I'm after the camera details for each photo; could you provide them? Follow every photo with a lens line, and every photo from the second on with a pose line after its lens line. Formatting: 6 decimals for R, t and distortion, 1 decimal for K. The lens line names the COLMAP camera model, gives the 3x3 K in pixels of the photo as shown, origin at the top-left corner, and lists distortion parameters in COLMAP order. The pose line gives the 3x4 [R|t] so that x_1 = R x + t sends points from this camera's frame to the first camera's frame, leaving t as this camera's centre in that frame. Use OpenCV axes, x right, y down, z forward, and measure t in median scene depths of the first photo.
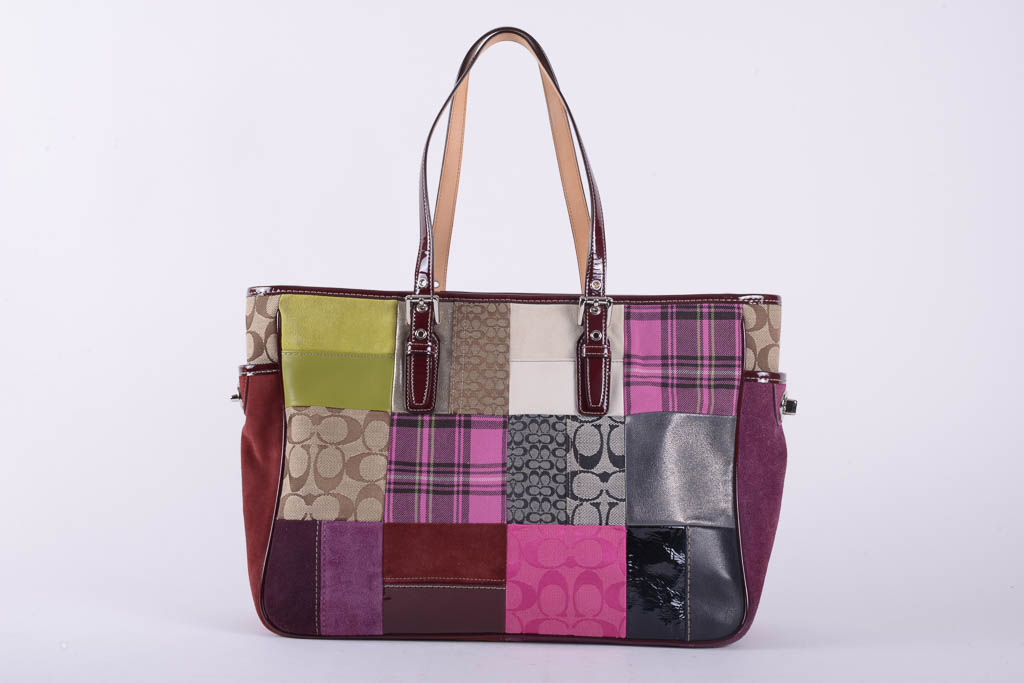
lens RADIAL K [[1350.5, 0, 506.8], [0, 1350.5, 339.2], [0, 0, 1]] dist [0.020568, 0.000000]
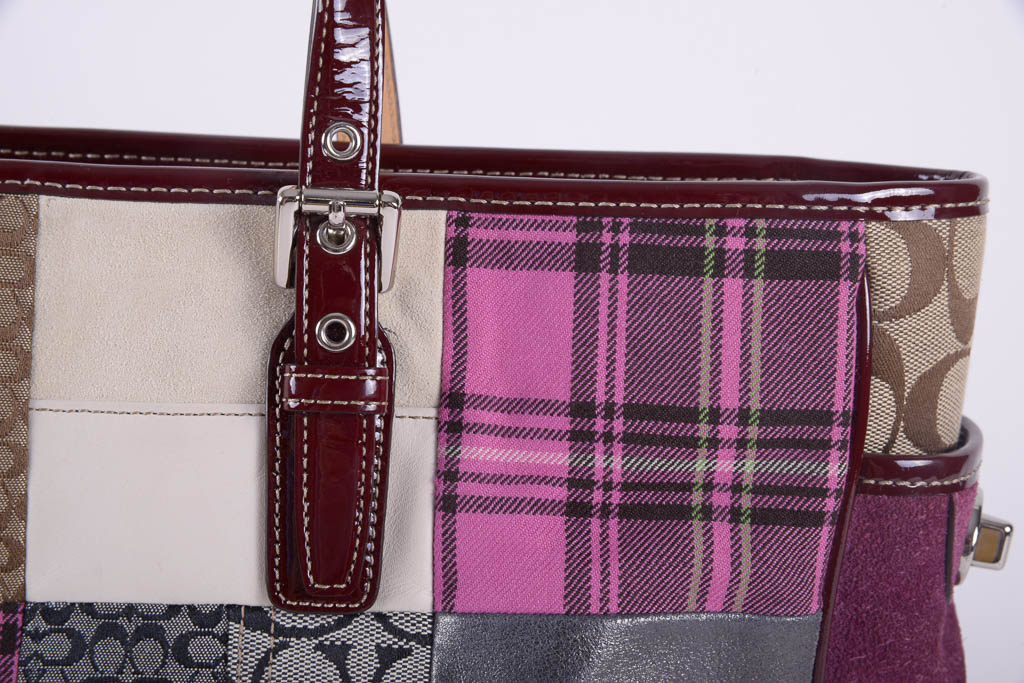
lens RADIAL K [[1515.8, 0, 505.6], [0, 1515.8, 345.2], [0, 0, 1]] dist [0.034926, 0.000000]
pose [[0.999141, 0.016725, 0.037916, 0.088656], [-0.023749, 0.980887, 0.193126, -0.060206], [-0.033962, -0.193860, 0.980441, 0.693018]]
